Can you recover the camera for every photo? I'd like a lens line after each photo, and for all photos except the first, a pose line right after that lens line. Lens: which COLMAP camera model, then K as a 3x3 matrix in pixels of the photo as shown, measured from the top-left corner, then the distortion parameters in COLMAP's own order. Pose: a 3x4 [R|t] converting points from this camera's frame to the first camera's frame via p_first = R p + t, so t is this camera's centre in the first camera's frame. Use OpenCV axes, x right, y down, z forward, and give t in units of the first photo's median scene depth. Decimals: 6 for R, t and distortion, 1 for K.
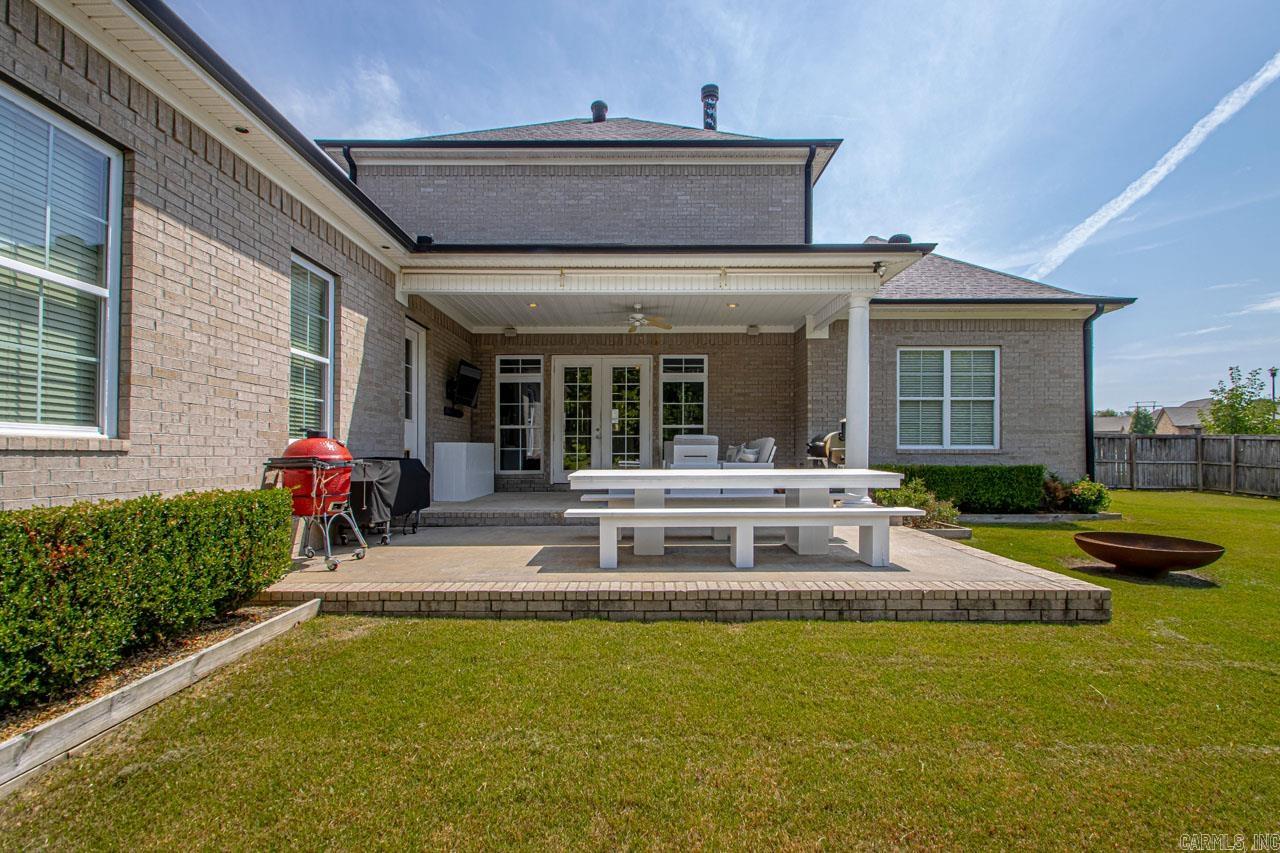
lens RADIAL K [[601.0, 0, 641.4], [0, 601.0, 446.6], [0, 0, 1]] dist [0.001573, -0.000070]
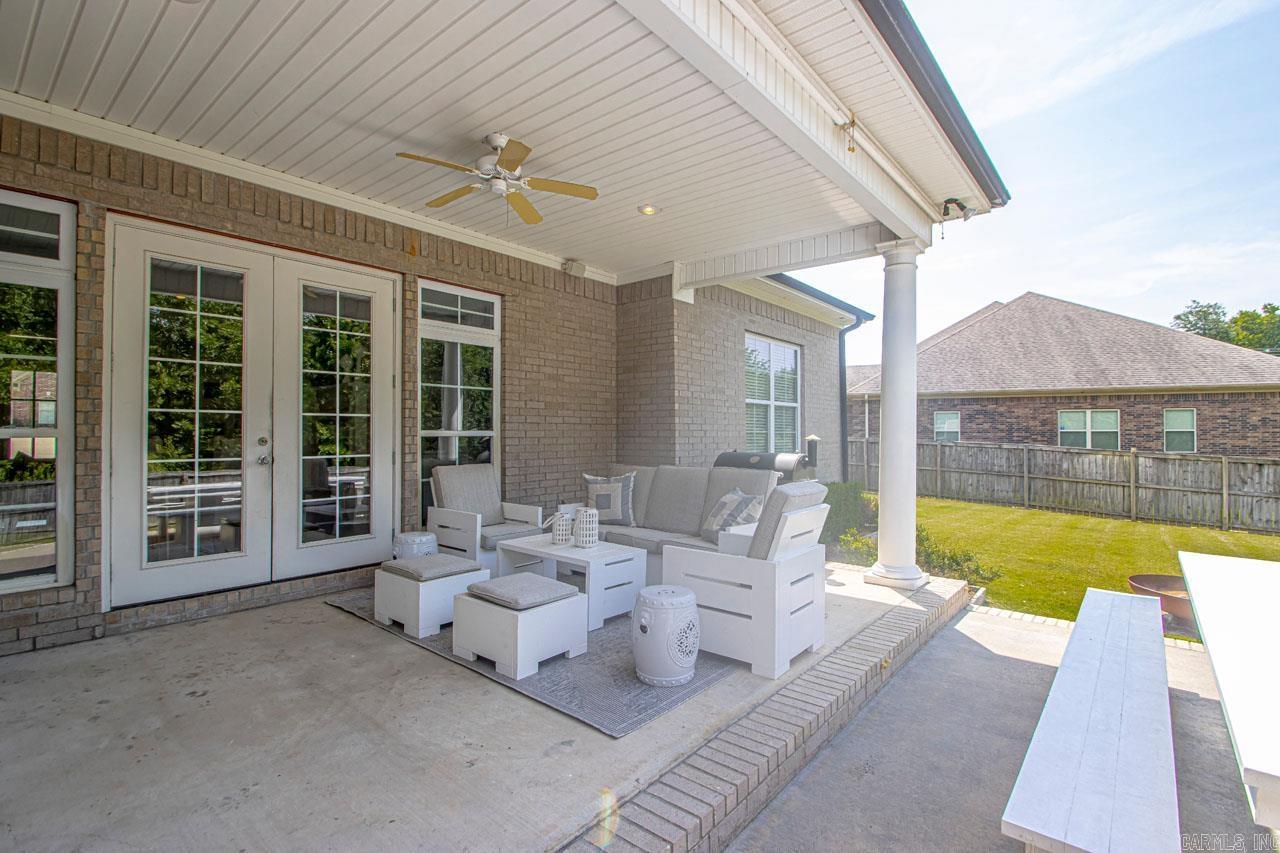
lens RADIAL K [[600.2, 0, 645.6], [0, 600.2, 430.7], [0, 0, 1]] dist [0.000009, -0.007013]
pose [[0.640972, 0.006811, 0.767534, -0.211049], [-0.012548, 0.999920, 0.001606, -0.038913], [-0.767461, -0.010661, 0.641007, 0.574720]]
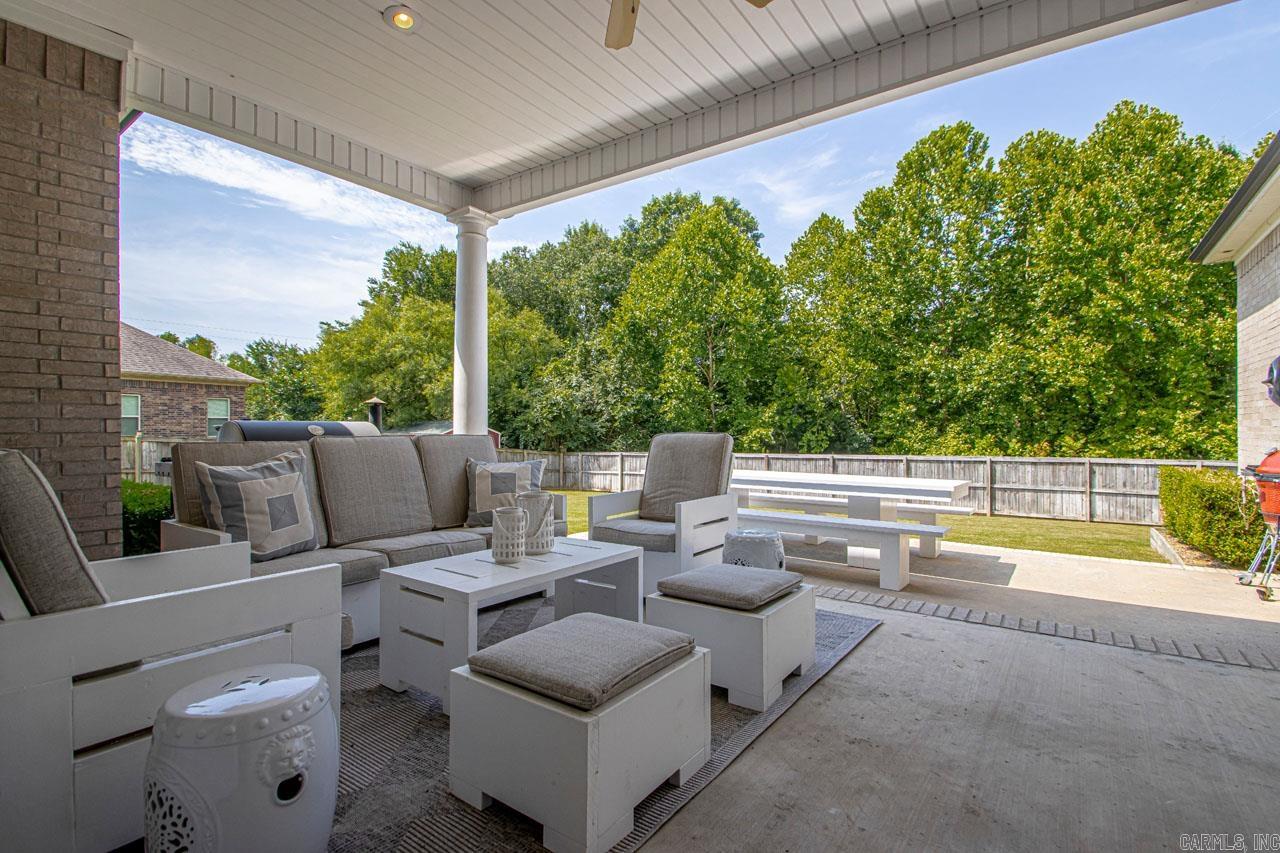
lens RADIAL K [[592.0, 0, 659.0], [0, 592.0, 427.6], [0, 0, 1]] dist [0.000849, -0.000536]
pose [[-0.816481, 0.002769, 0.577366, -0.121766], [-0.003034, 0.999954, -0.009088, -0.012624], [-0.577364, -0.009172, -0.816435, 1.013547]]
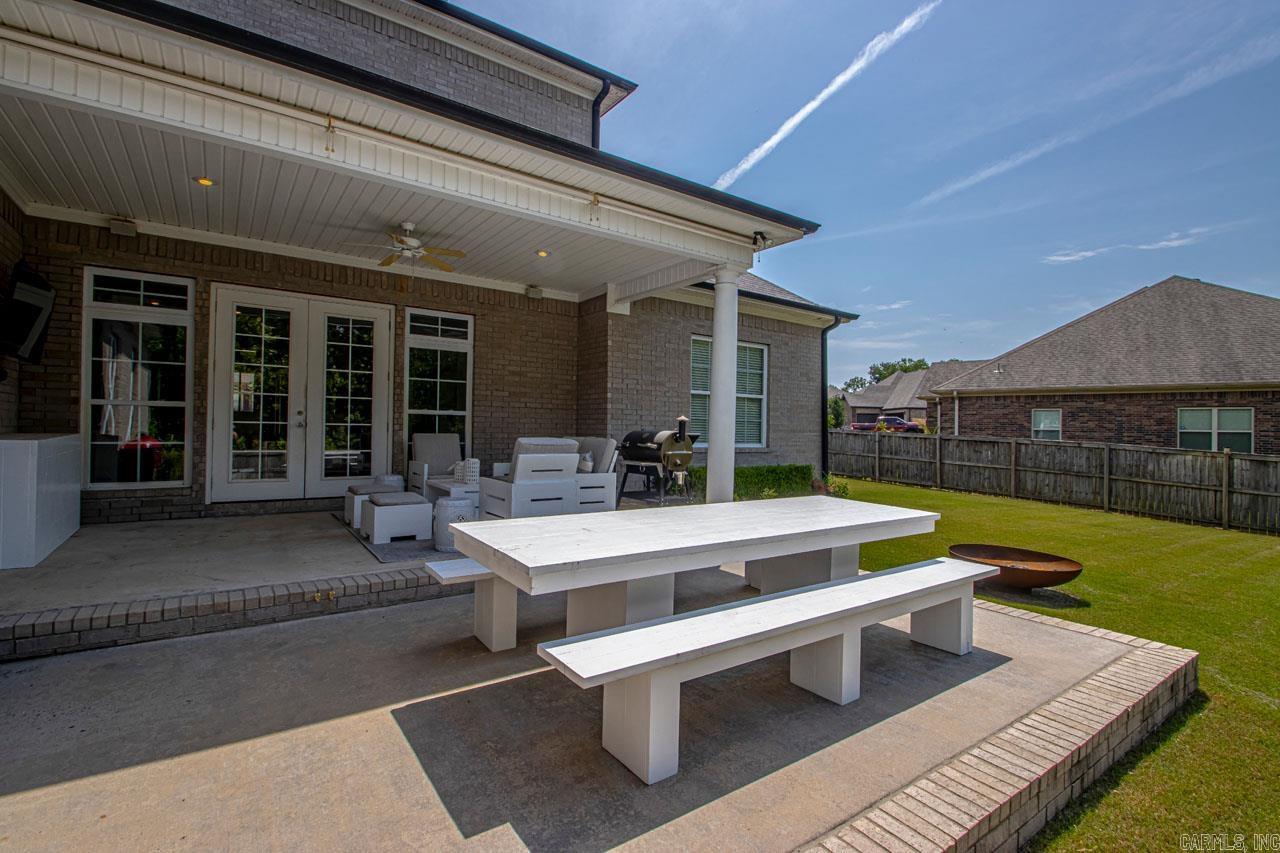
lens RADIAL K [[594.0, 0, 640.5], [0, 594.0, 431.0], [0, 0, 1]] dist [0.000170, -0.001299]
pose [[0.815748, 0.017123, 0.578153, -0.142007], [-0.027898, 0.999563, 0.009760, -0.025514], [-0.577734, -0.024091, 0.815870, 0.290393]]
